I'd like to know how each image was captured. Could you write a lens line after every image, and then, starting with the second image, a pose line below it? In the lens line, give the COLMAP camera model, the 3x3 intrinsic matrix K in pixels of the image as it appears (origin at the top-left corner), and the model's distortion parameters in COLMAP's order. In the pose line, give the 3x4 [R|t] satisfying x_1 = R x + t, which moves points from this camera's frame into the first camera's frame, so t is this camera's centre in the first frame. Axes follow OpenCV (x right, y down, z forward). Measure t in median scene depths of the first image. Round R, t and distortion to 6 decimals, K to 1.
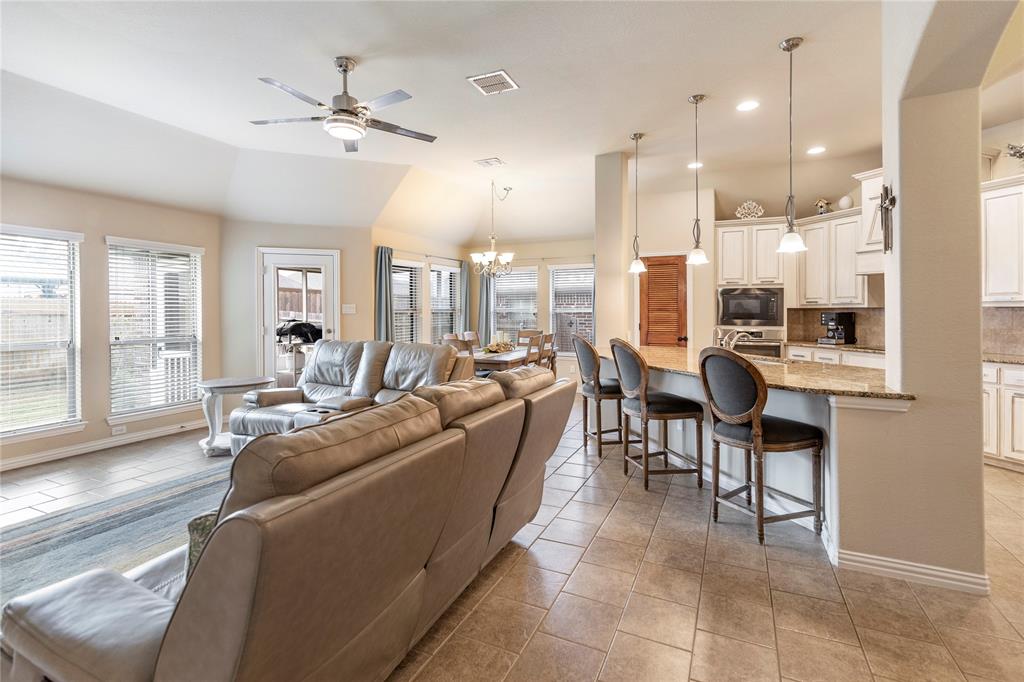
lens RADIAL K [[470.6, 0, 515.3], [0, 470.6, 309.5], [0, 0, 1]] dist [0.000009, -0.000458]
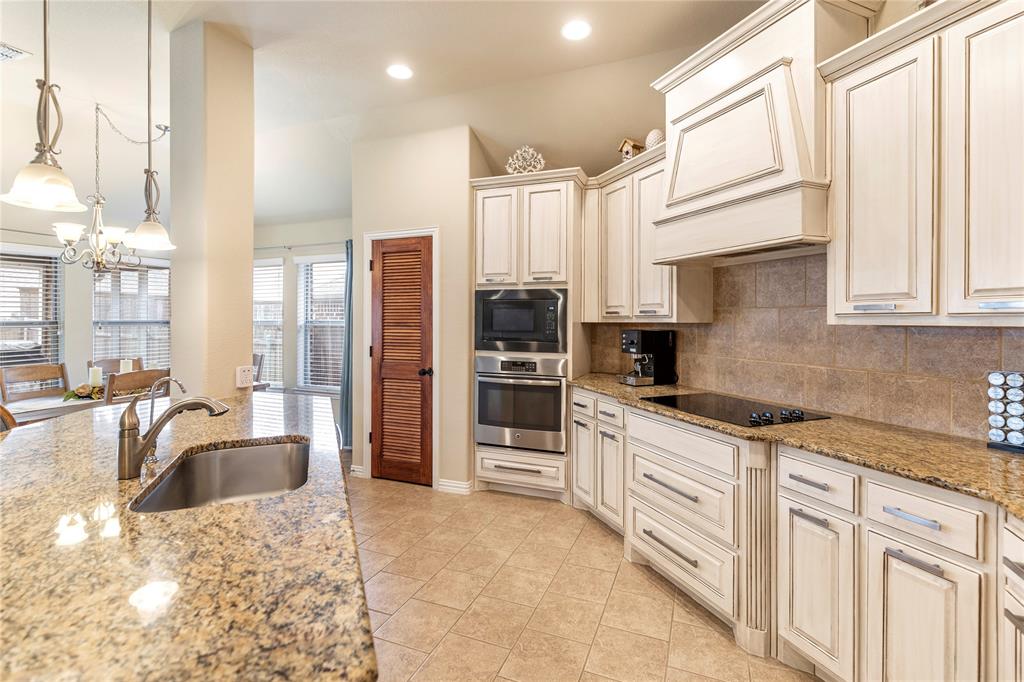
lens RADIAL K [[476.2, 0, 513.8], [0, 476.2, 319.5], [0, 0, 1]] dist [0.001140, 0.000241]
pose [[0.998734, 0.001028, 0.050301, 0.471541], [-0.001188, 0.999994, 0.003164, -0.008990], [-0.050297, -0.003220, 0.998729, 0.399803]]
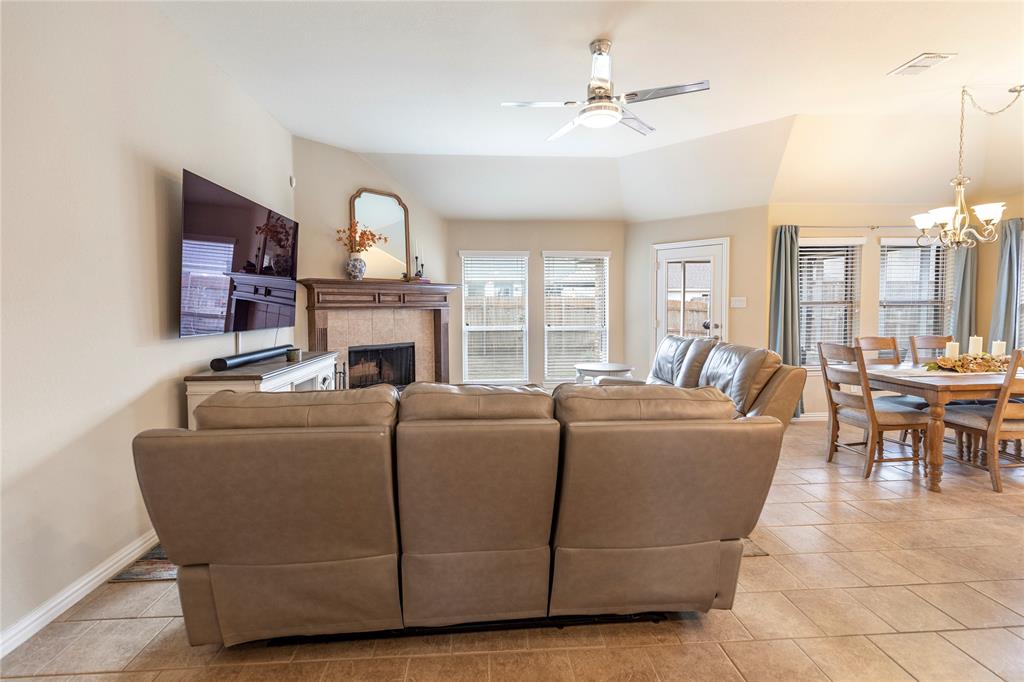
lens RADIAL K [[464.4, 0, 509.5], [0, 464.4, 326.4], [0, 0, 1]] dist [0.002326, 0.000309]
pose [[0.480105, 0.037115, -0.876425, 0.222161], [0.008086, 0.998875, 0.046730, -0.000047], [0.877174, -0.029522, 0.479265, 0.203613]]
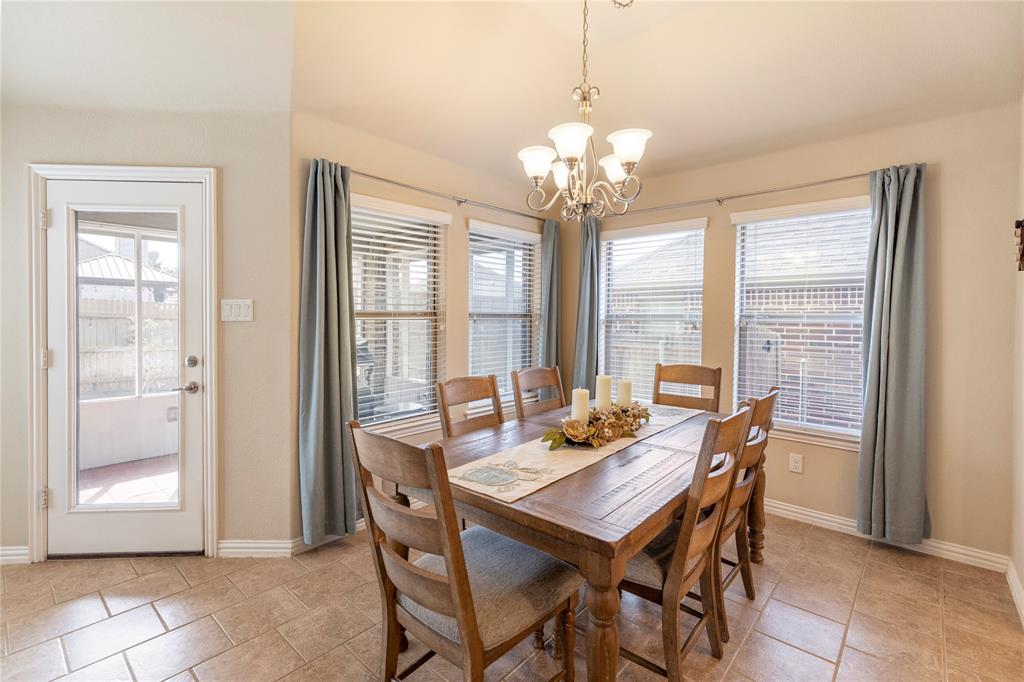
lens RADIAL K [[464.4, 0, 509.5], [0, 464.4, 326.4], [0, 0, 1]] dist [0.002326, 0.000309]
pose [[0.955420, 0.013651, -0.294935, 0.001580], [-0.007662, 0.999741, 0.021453, 0.002834], [0.295152, -0.018237, 0.955276, 0.706856]]
